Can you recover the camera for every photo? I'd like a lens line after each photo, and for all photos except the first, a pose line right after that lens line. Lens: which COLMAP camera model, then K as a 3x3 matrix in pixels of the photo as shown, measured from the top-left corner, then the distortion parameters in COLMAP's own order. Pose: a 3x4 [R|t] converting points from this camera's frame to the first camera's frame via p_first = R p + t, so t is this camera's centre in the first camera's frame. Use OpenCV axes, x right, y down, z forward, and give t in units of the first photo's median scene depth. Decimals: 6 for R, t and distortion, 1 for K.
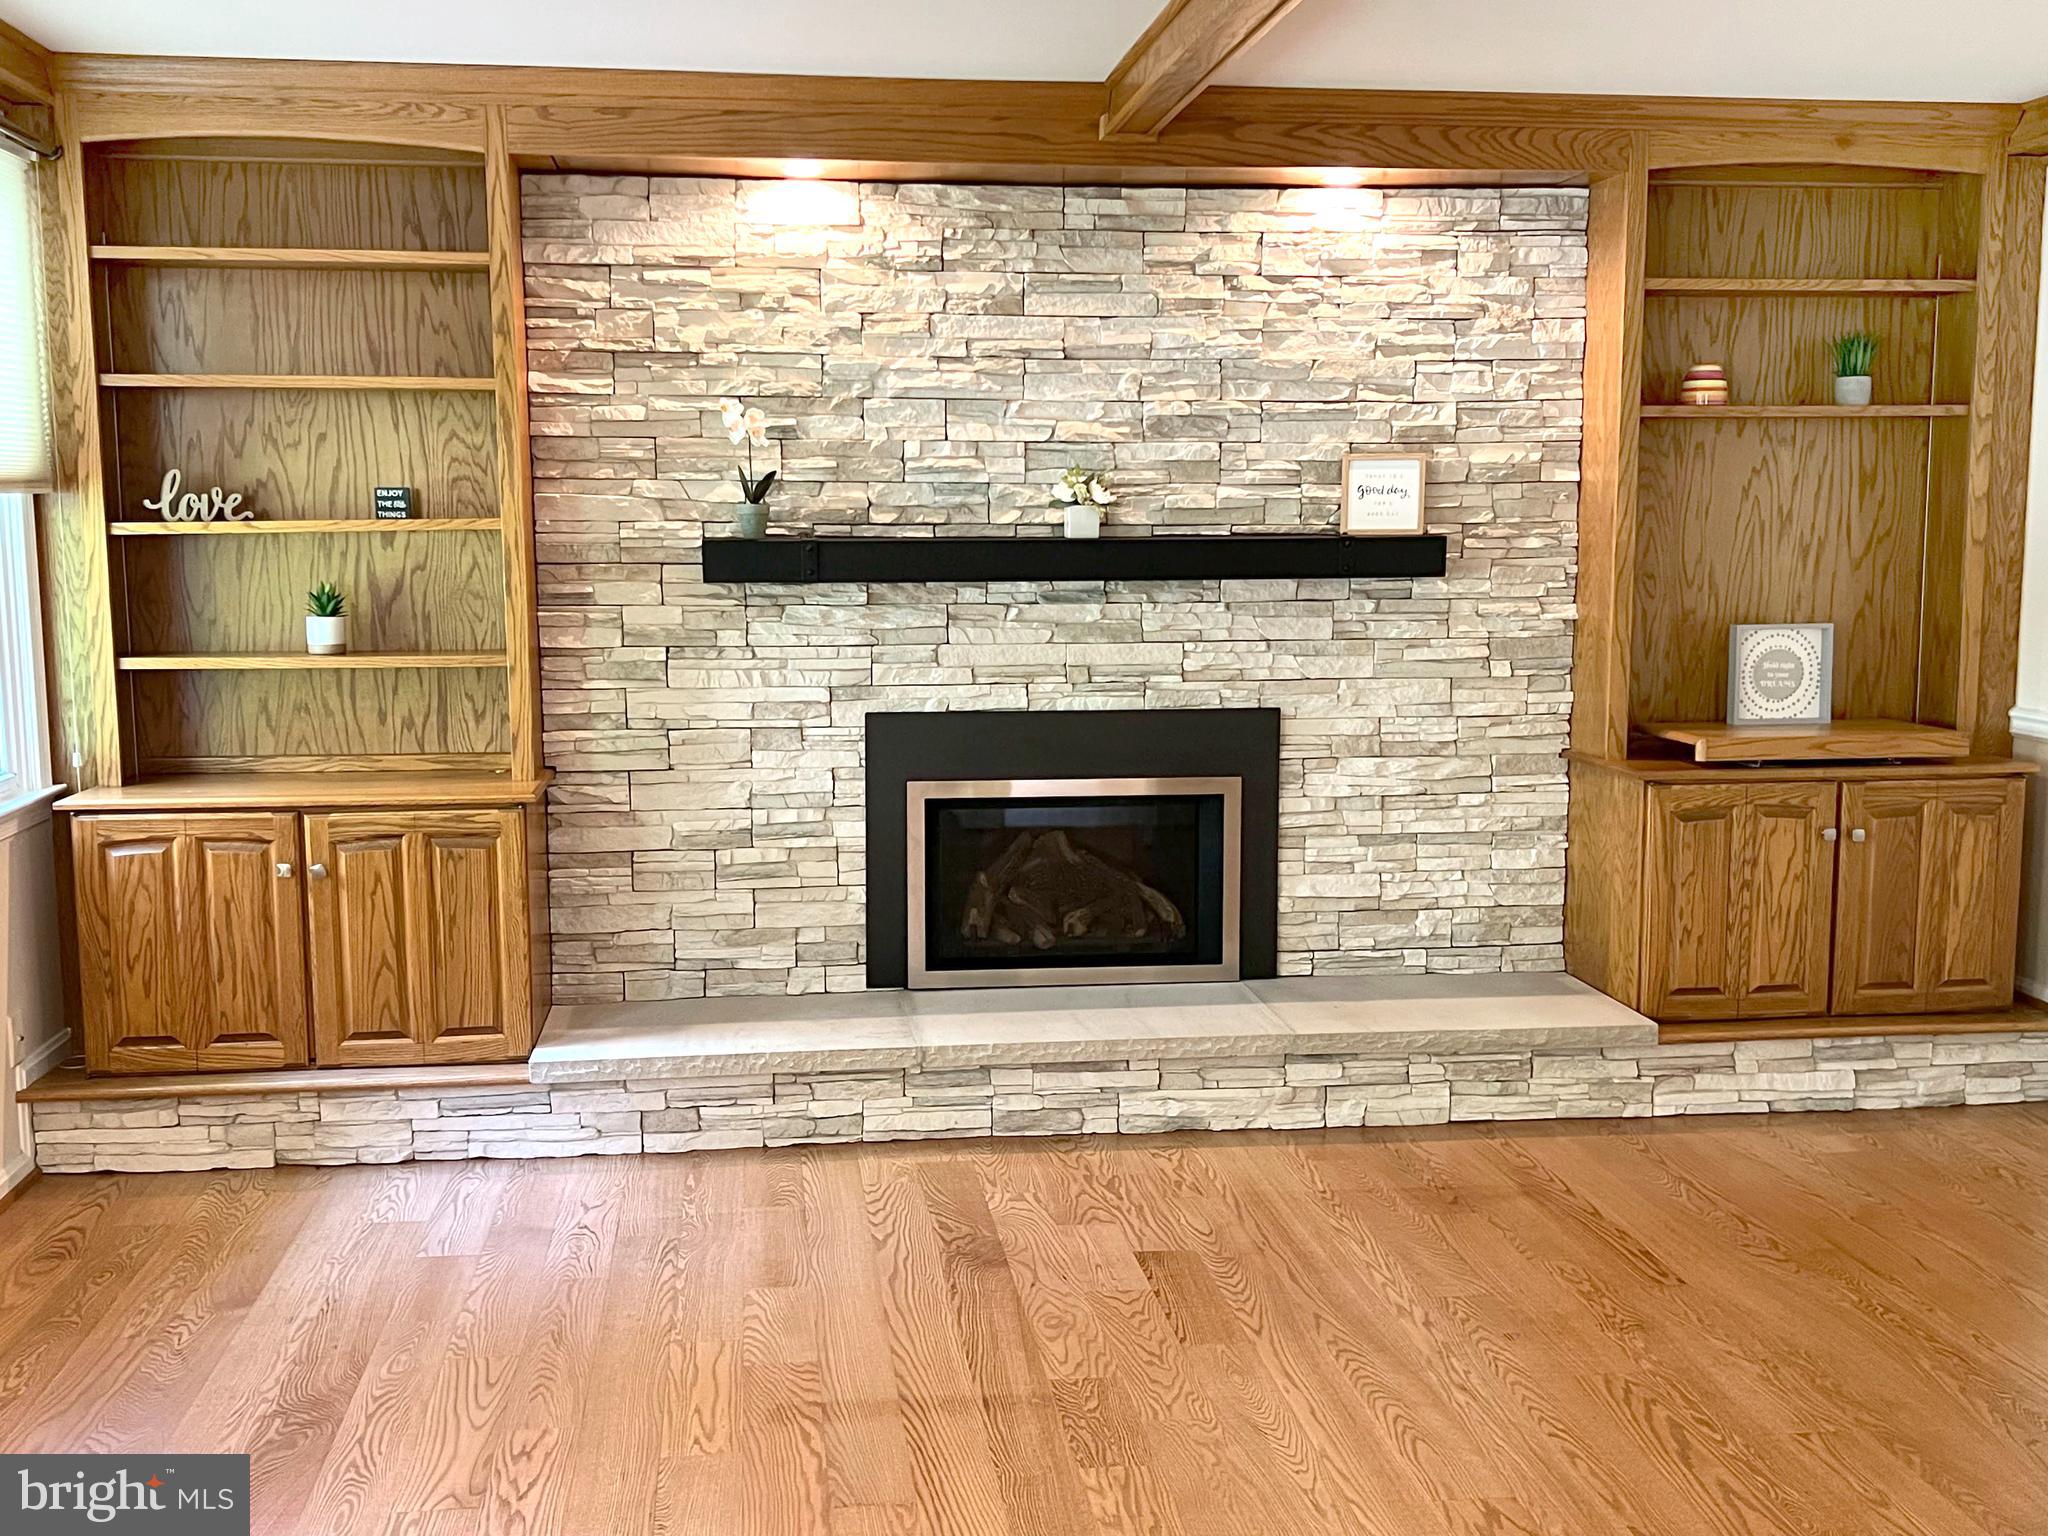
lens RADIAL K [[2101.9, 0, 1024.0], [0, 2101.9, 768.0], [0, 0, 1]] dist [0.240977, -0.838738]
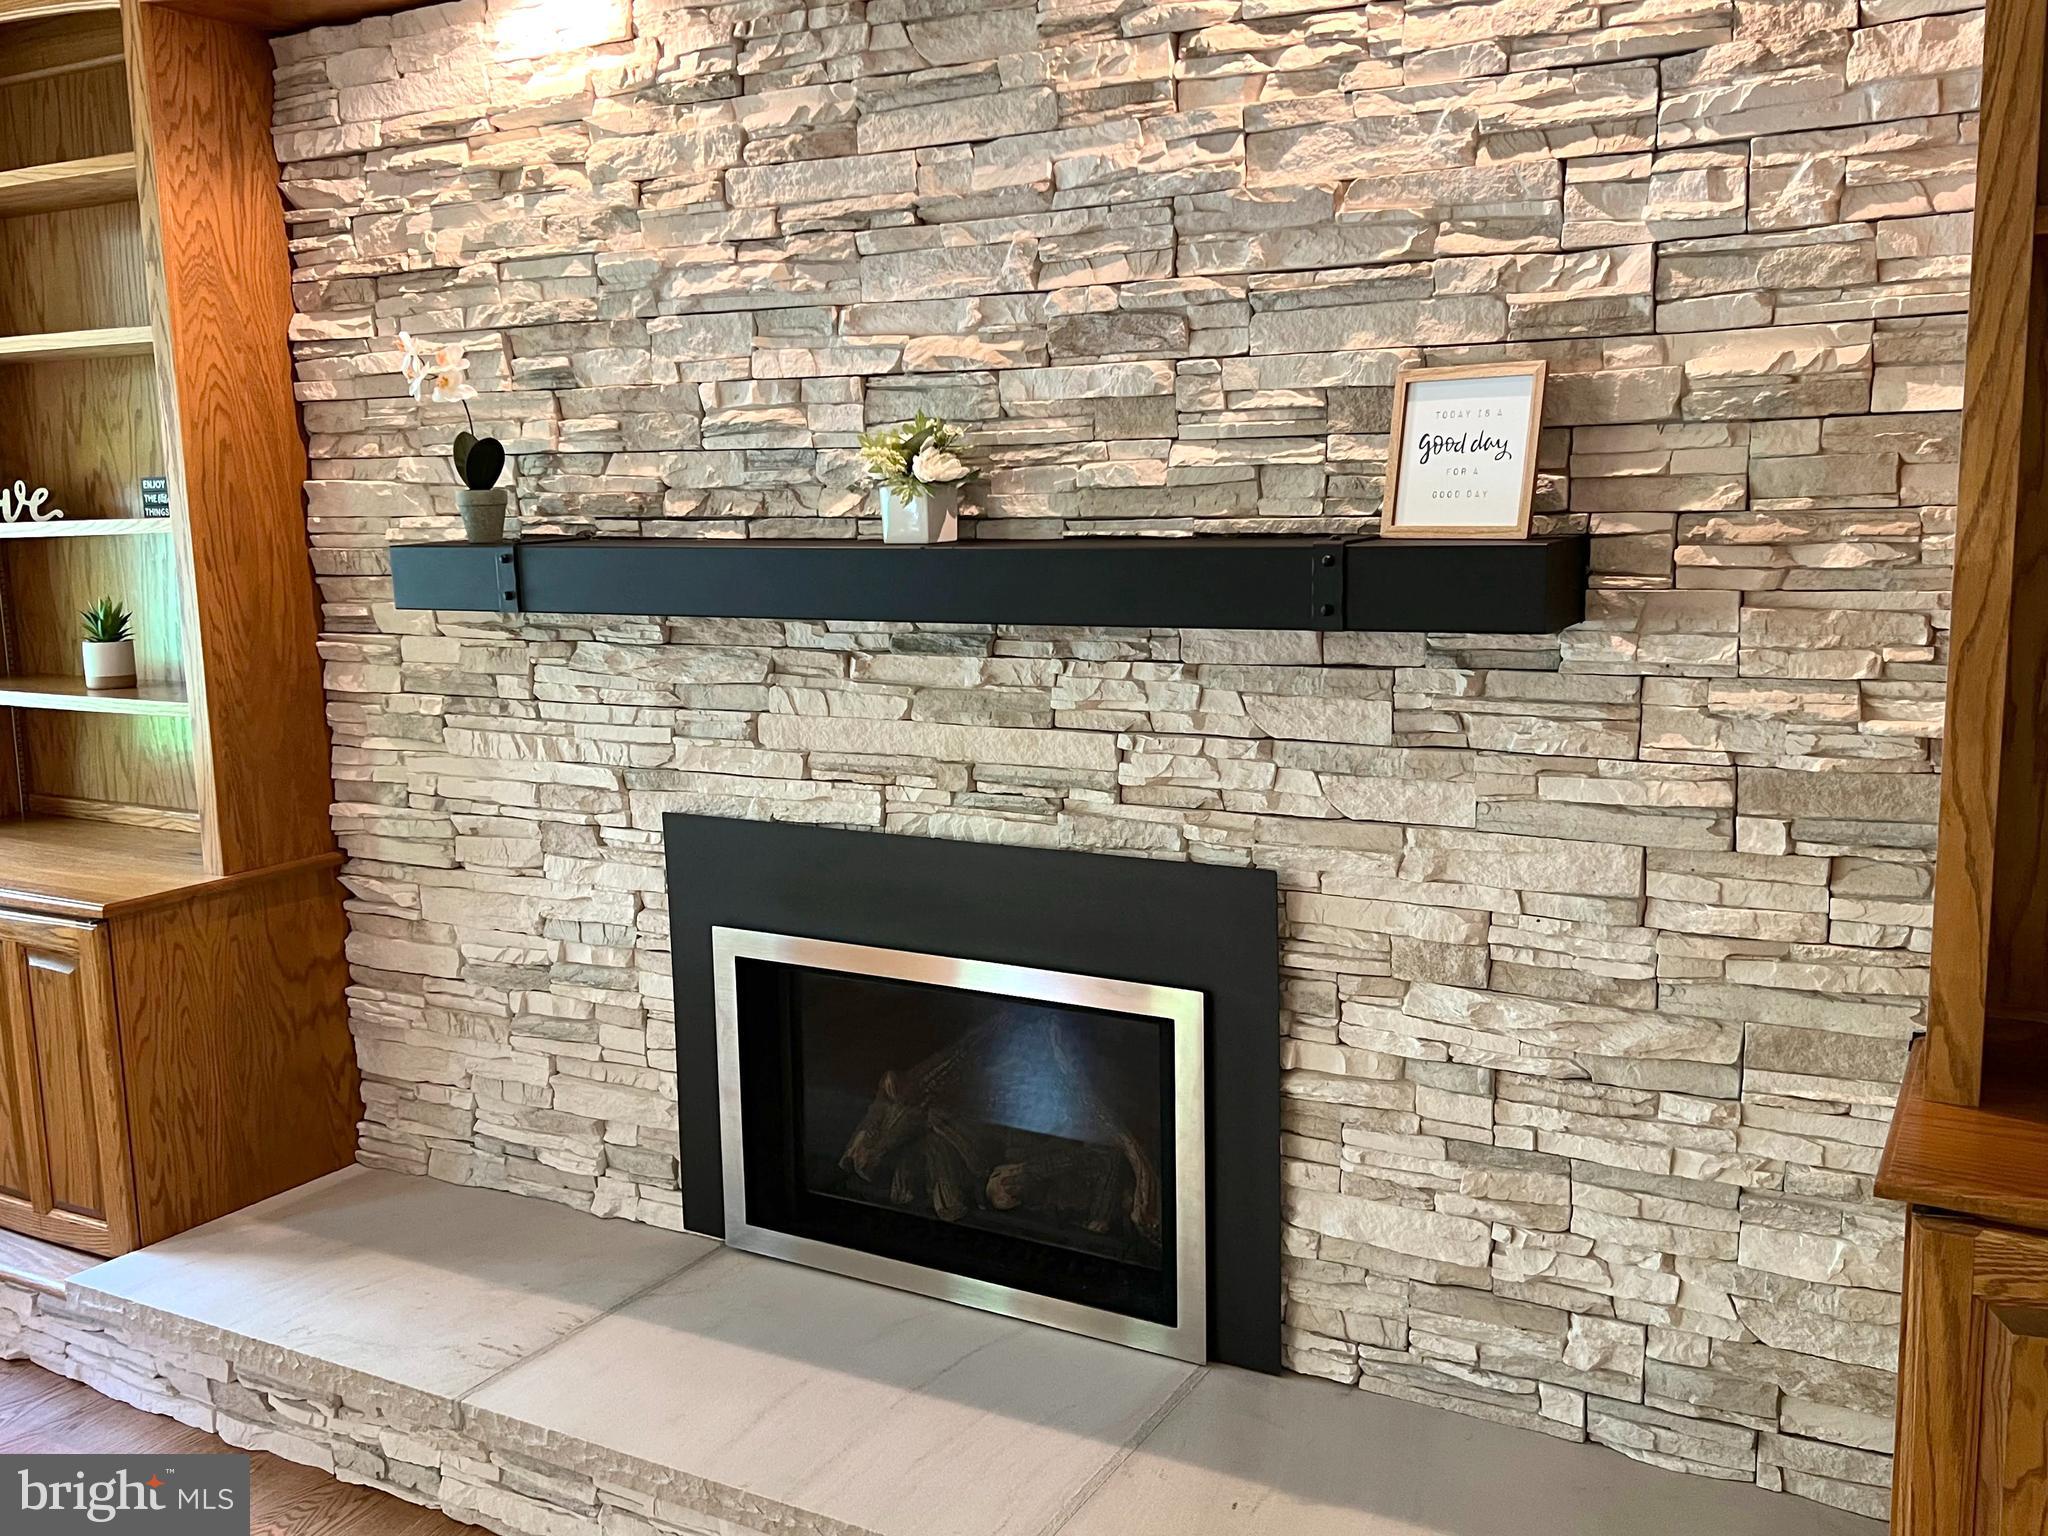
lens RADIAL K [[1812.6, 0, 1027.0], [0, 1812.6, 758.2], [0, 0, 1]] dist [0.074803, -0.117036]
pose [[0.801103, 0.075824, -0.593704, 0.339429], [-0.052585, 0.997024, 0.056380, -0.079418], [0.596211, -0.013947, 0.802706, 0.619225]]
